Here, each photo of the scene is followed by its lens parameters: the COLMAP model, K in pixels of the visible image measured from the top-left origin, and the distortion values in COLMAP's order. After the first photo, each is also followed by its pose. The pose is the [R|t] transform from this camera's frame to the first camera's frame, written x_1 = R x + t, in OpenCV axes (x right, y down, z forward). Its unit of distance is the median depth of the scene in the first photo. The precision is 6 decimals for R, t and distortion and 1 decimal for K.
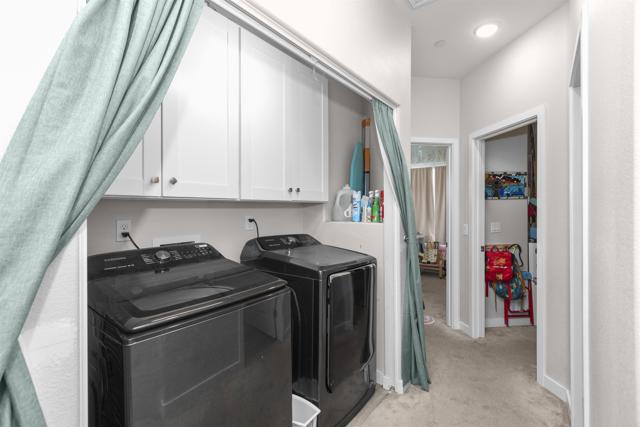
lens RADIAL K [[287.0, 0, 317.1], [0, 287.0, 213.8], [0, 0, 1]] dist [0.004806, -0.001231]
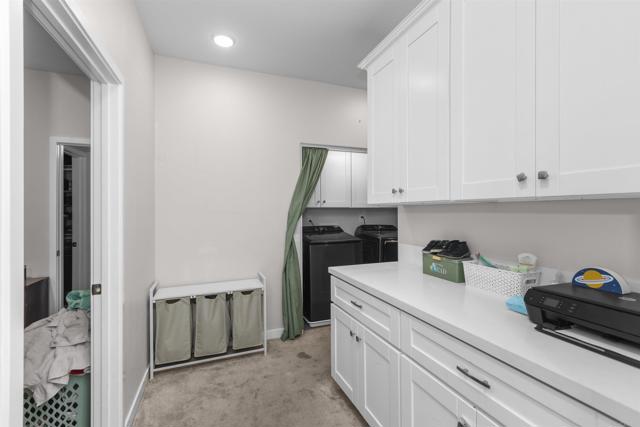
lens RADIAL K [[287.0, 0, 321.8], [0, 287.0, 212.1], [0, 0, 1]] dist [0.004806, -0.001231]
pose [[0.845640, 0.002059, -0.533749, 0.838297], [-0.006859, 0.999952, -0.007010, 0.006081], [0.533709, 0.009589, 0.845614, -1.186606]]
